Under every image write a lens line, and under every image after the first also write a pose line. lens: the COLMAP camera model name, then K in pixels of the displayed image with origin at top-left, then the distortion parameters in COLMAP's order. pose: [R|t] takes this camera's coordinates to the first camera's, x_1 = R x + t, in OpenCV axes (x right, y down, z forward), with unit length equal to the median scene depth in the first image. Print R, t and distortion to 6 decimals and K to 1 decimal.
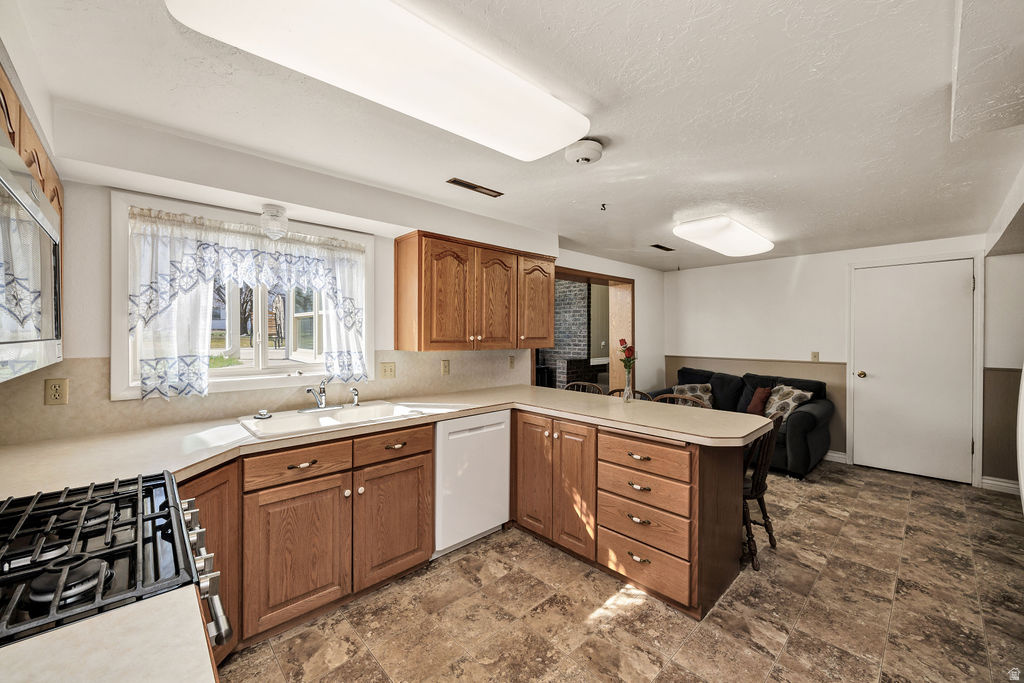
lens RADIAL K [[395.2, 0, 505.9], [0, 395.2, 339.9], [0, 0, 1]] dist [-0.005342, 0.000473]
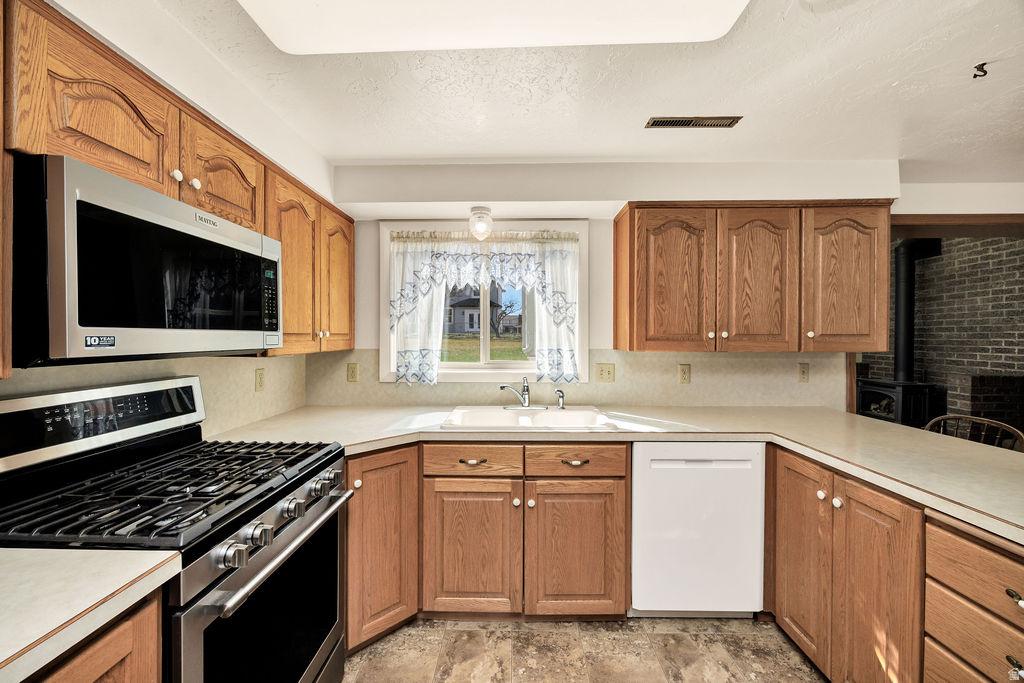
lens RADIAL K [[401.3, 0, 514.6], [0, 401.3, 340.2], [0, 0, 1]] dist [-0.004099, 0.000128]
pose [[0.722262, 0.004392, -0.691606, 0.193296], [-0.007175, 0.999974, -0.001143, 0.010392], [0.691583, 0.005788, 0.722274, 0.261051]]
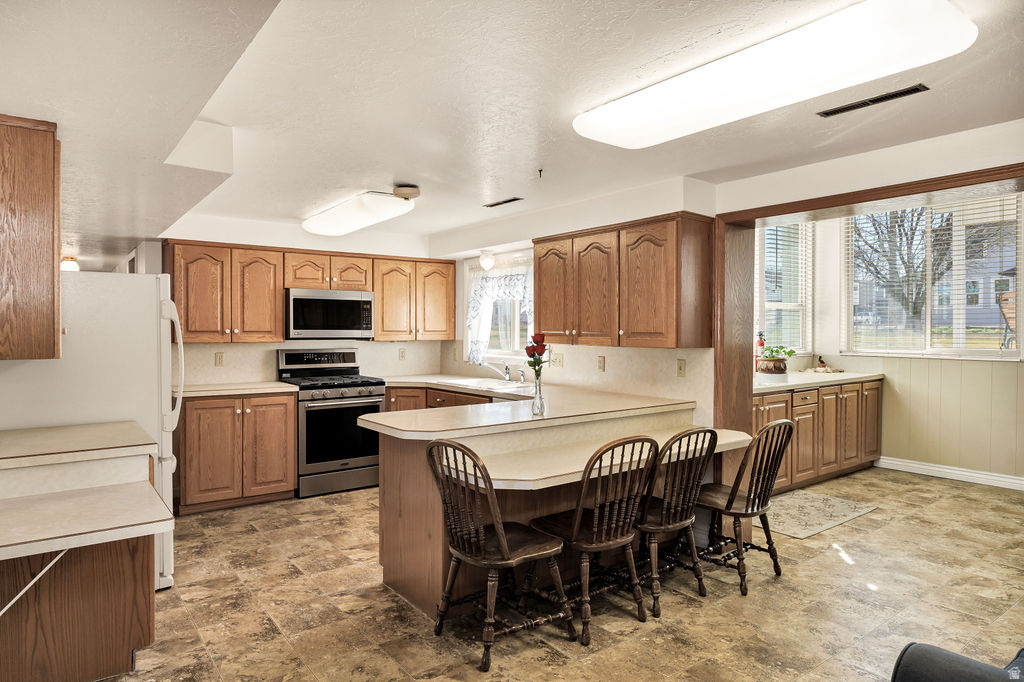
lens RADIAL K [[629.5, 0, 510.5], [0, 629.5, 333.3], [0, 0, 1]] dist [0.001890, 0.002383]
pose [[-0.102660, 0.005303, -0.994702, 1.755551], [-0.013576, 0.999885, 0.006731, -0.013102], [0.994624, 0.014195, -0.102576, 1.211828]]
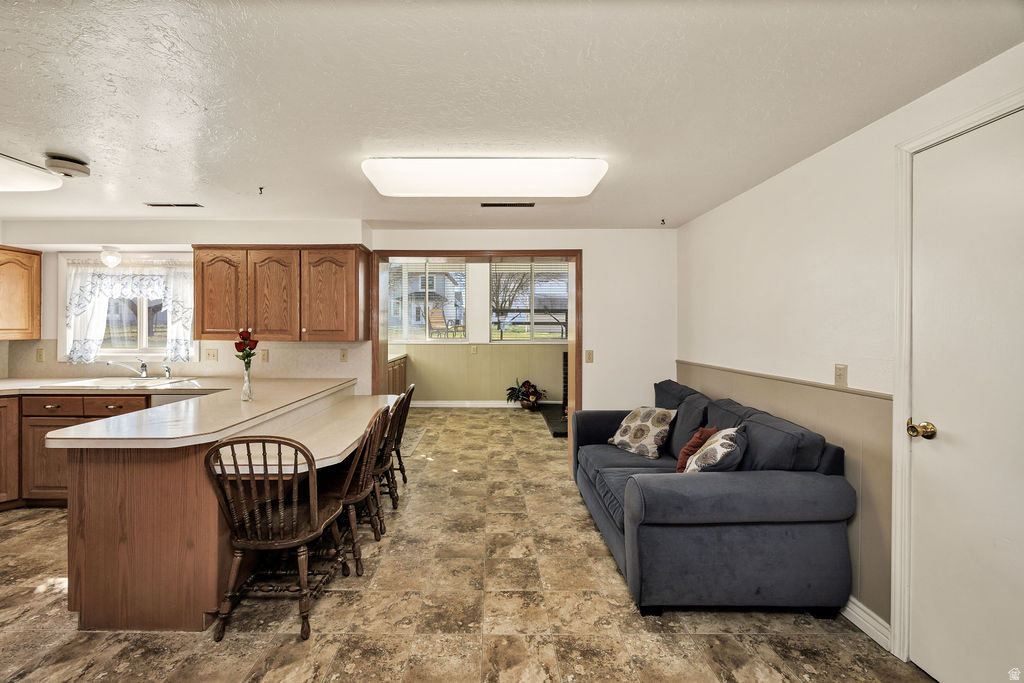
lens RADIAL K [[401.3, 0, 477.3], [0, 401.3, 332.5], [0, 0, 1]] dist [-0.004099, 0.000128]
pose [[0.735238, 0.004239, -0.677796, 1.420416], [-0.009489, 0.999947, -0.004040, 0.000438], [0.677743, 0.009402, 0.735239, 0.727053]]
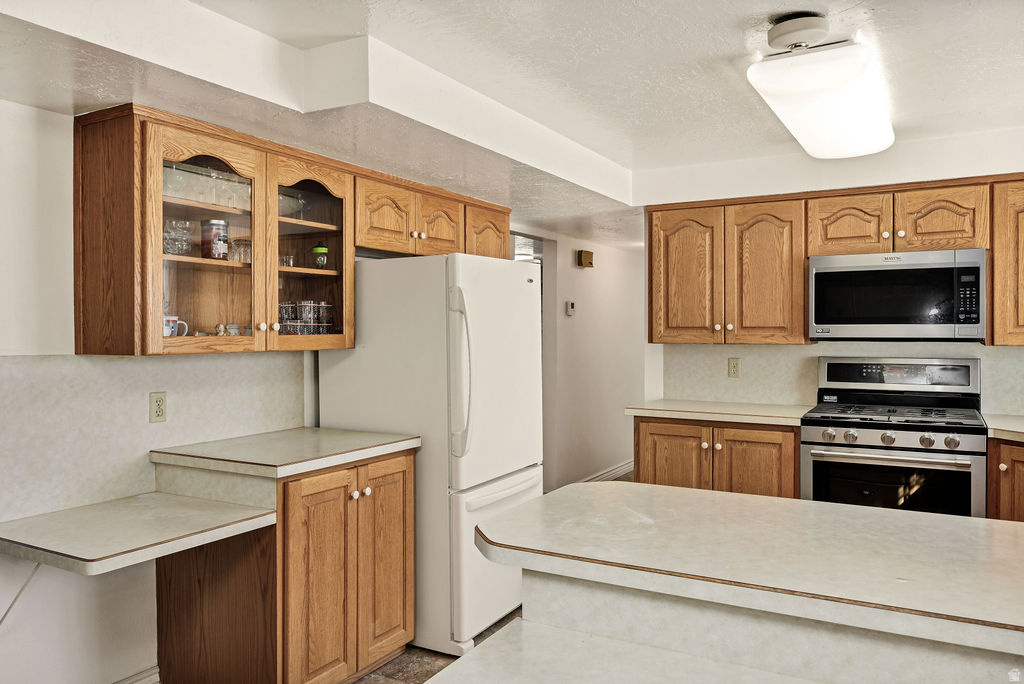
lens RADIAL K [[762.0, 0, 512.2], [0, 762.0, 338.5], [0, 0, 1]] dist [0.001808, 0.000469]
pose [[-0.956477, 0.005940, -0.291747, 0.753268], [-0.000783, 0.999737, 0.022921, -0.007053], [0.291806, 0.022152, -0.956221, 1.584207]]
